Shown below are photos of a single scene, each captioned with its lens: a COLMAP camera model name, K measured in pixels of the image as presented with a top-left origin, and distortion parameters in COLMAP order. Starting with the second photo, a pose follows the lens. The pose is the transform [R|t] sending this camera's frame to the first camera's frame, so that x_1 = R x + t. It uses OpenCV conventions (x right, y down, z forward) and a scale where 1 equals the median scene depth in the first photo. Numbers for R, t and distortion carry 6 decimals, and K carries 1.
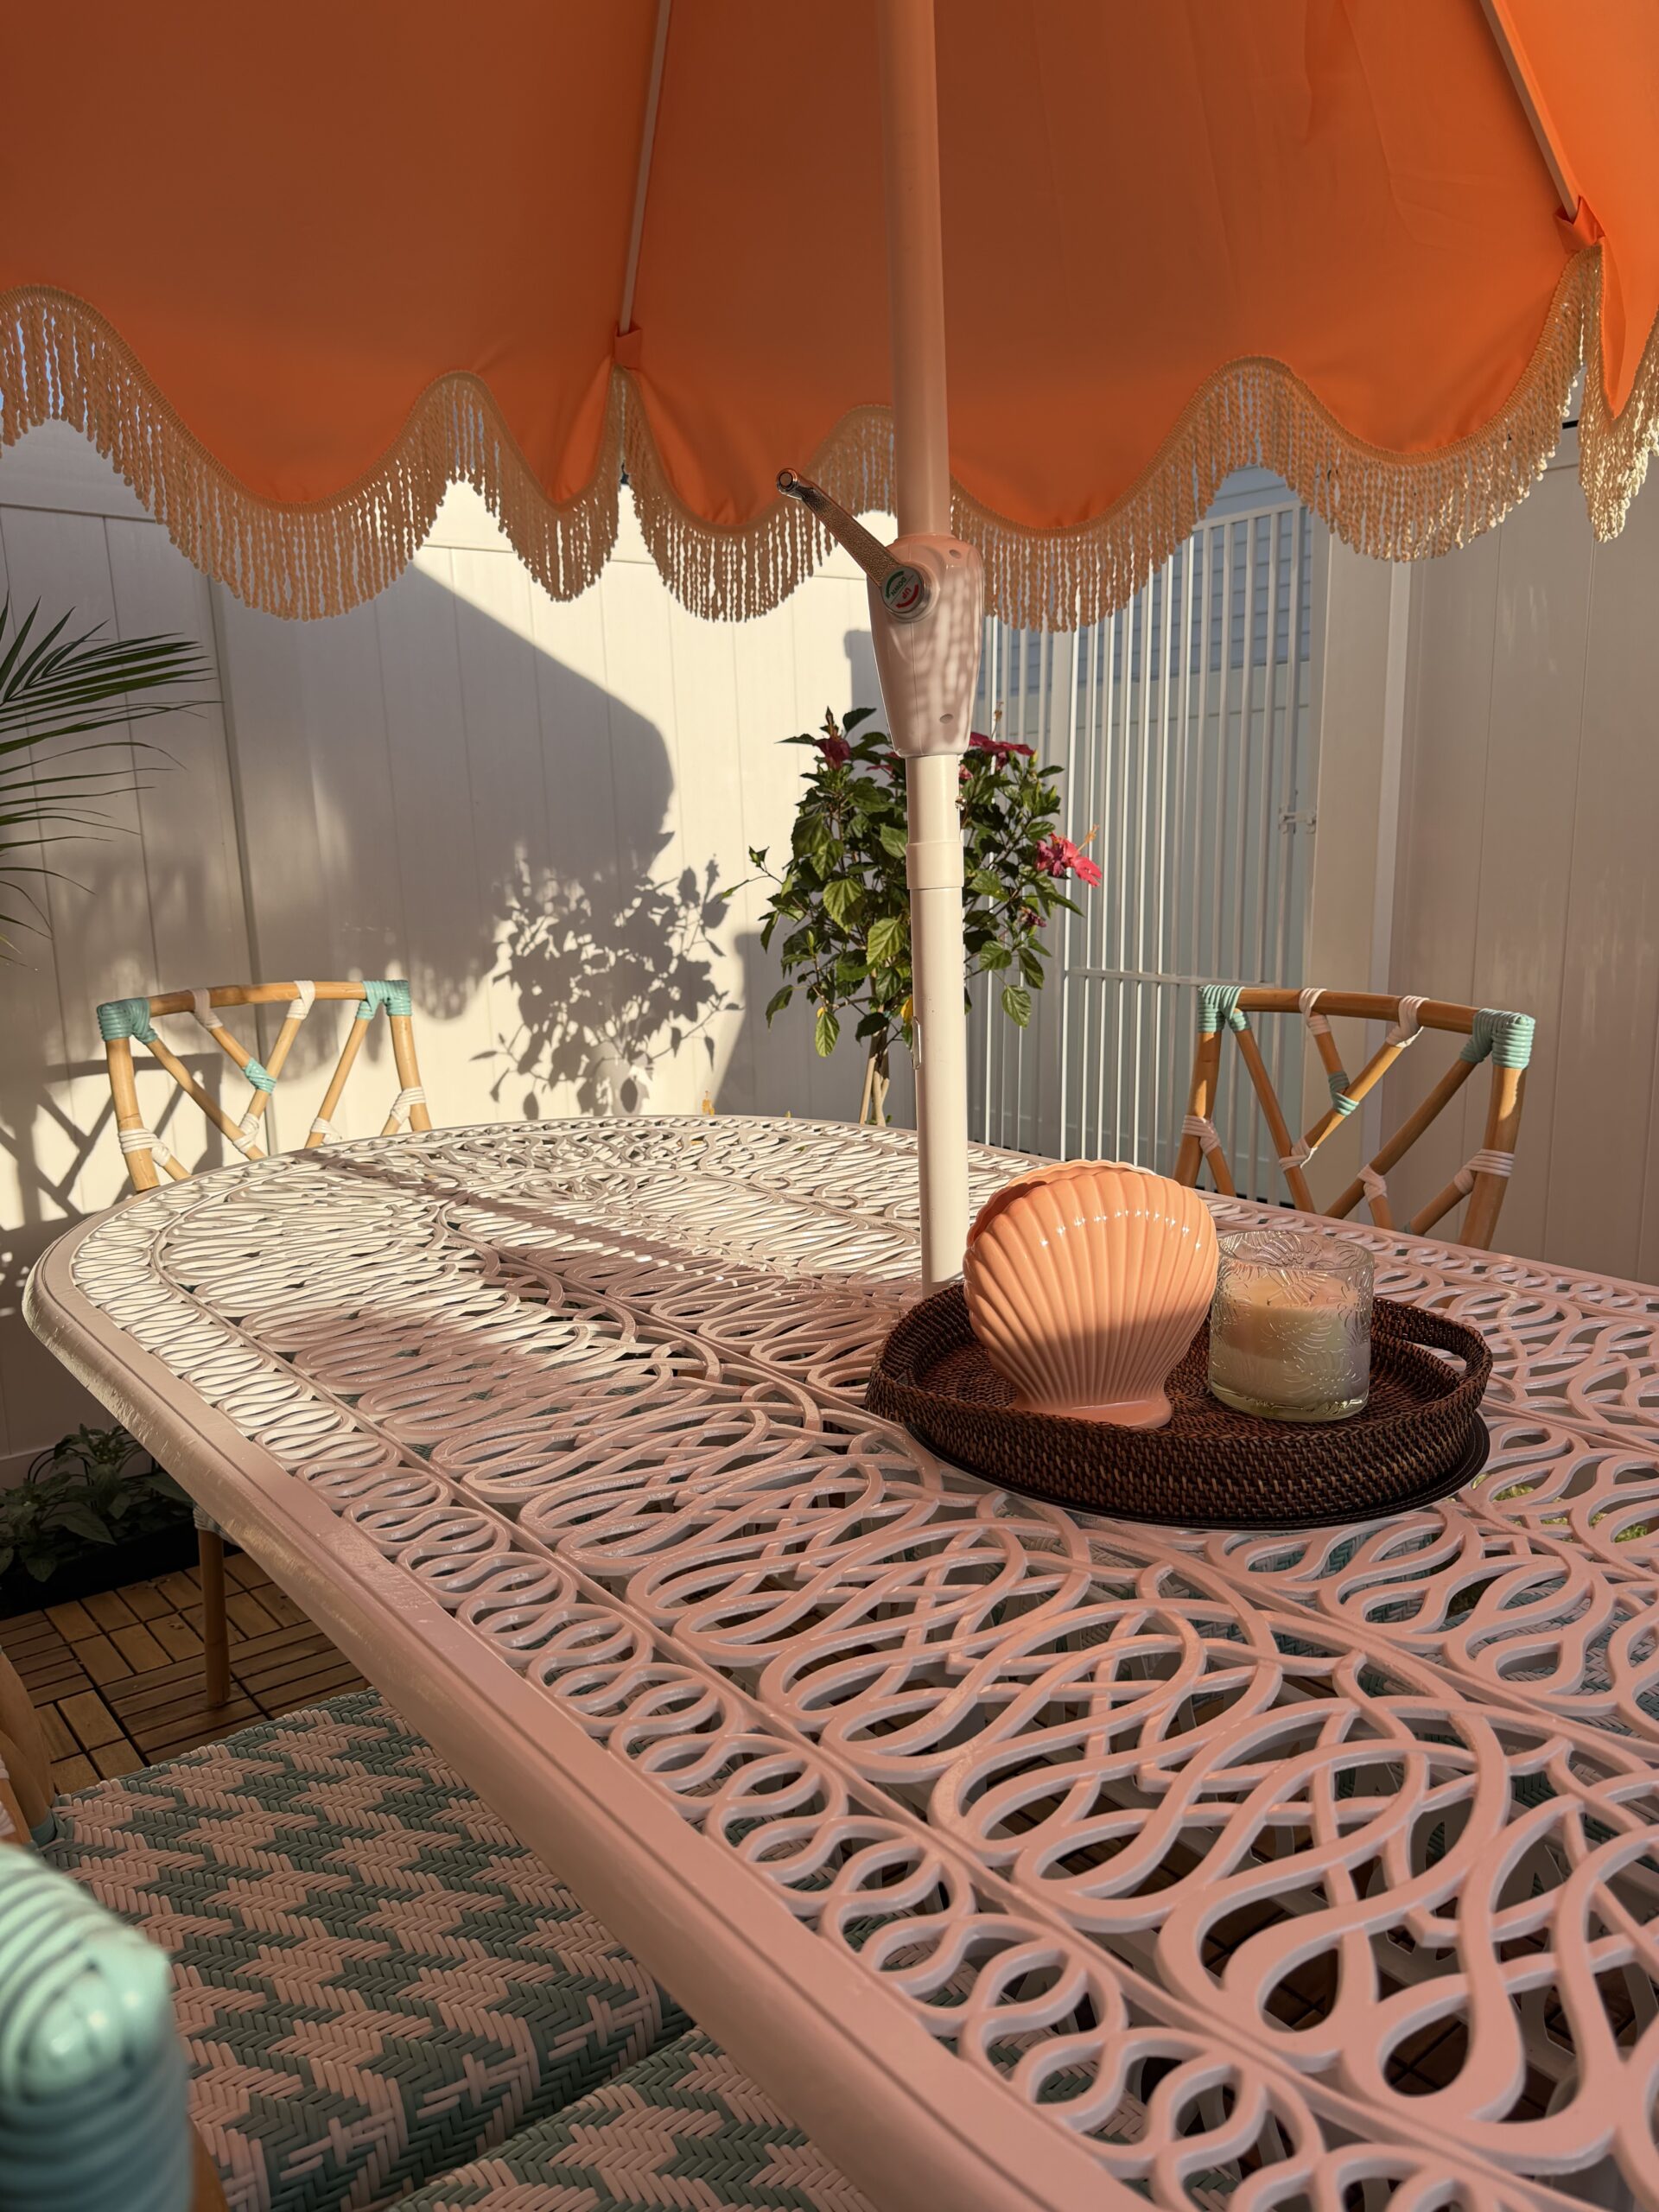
lens RADIAL K [[1546.0, 0, 819.8], [0, 1546.0, 1103.7], [0, 0, 1]] dist [0.091951, -0.141689]
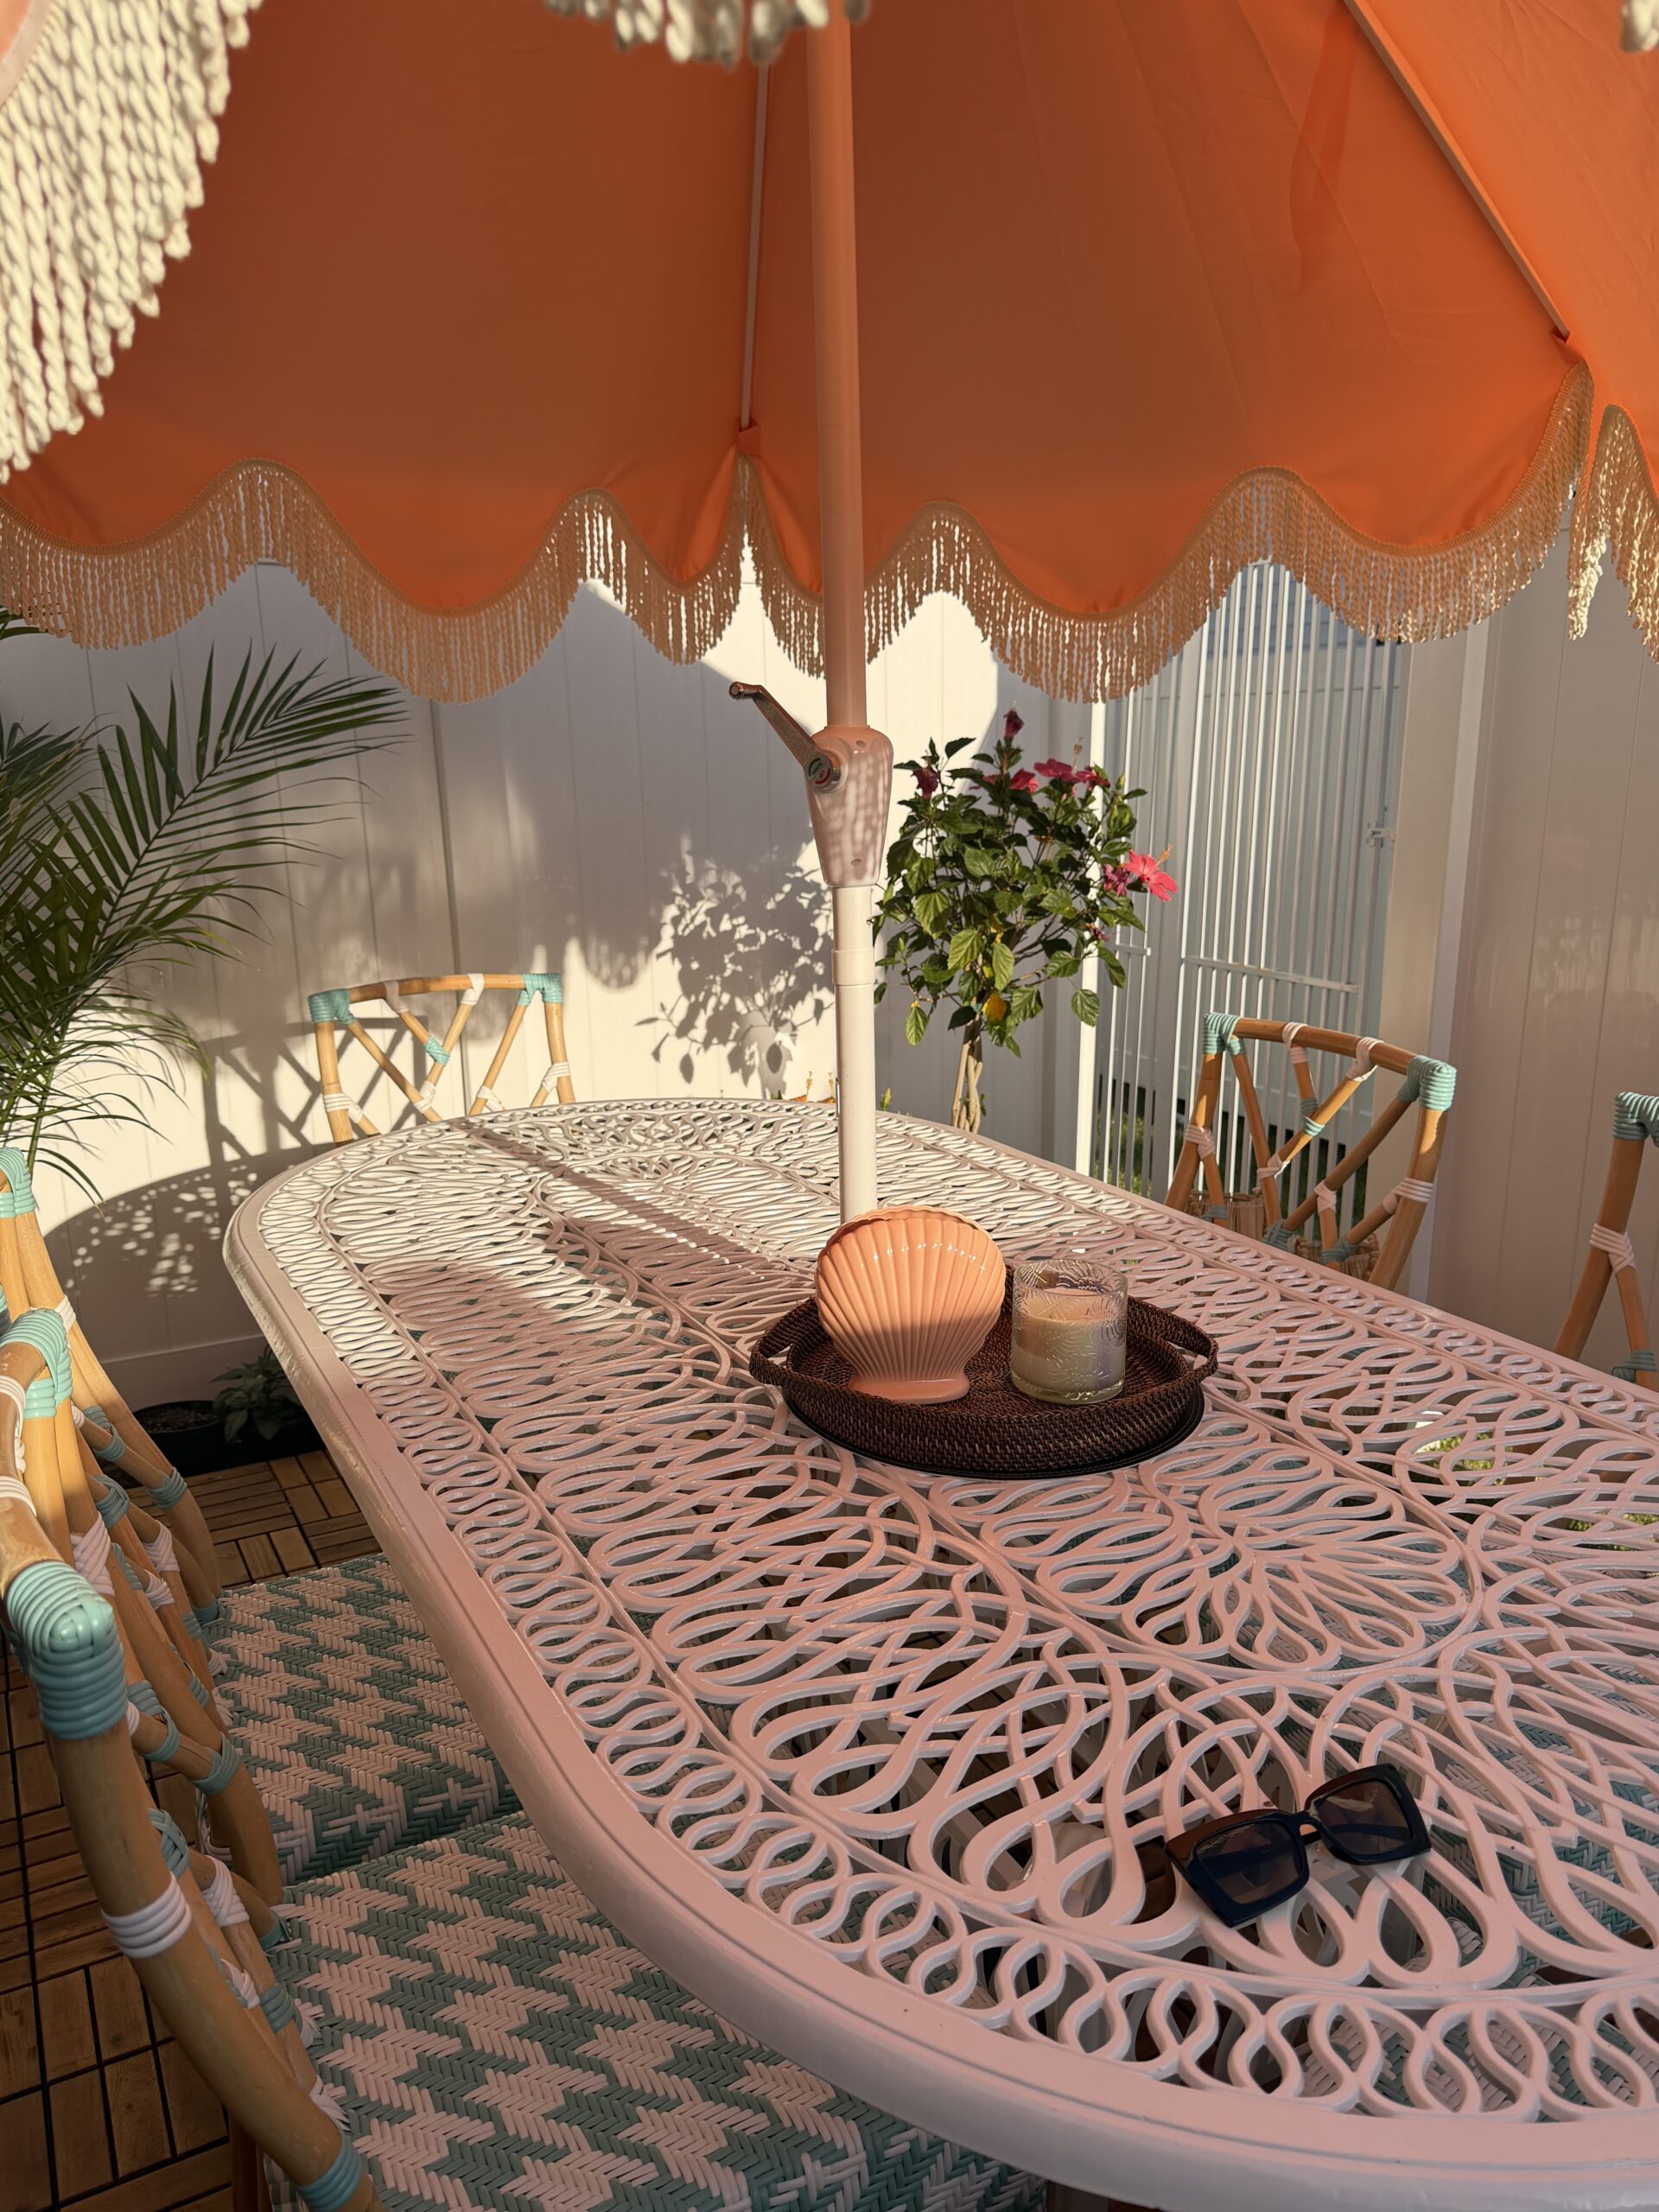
lens RADIAL K [[1537.3, 0, 829.5], [0, 1537.3, 1106.0], [0, 0, 1]] dist [0.171375, -0.361468]
pose [[0.986433, 0.050187, -0.156304, 0.154413], [-0.041039, 0.997280, 0.061217, -0.066560], [0.158951, -0.053972, 0.985810, -0.180909]]
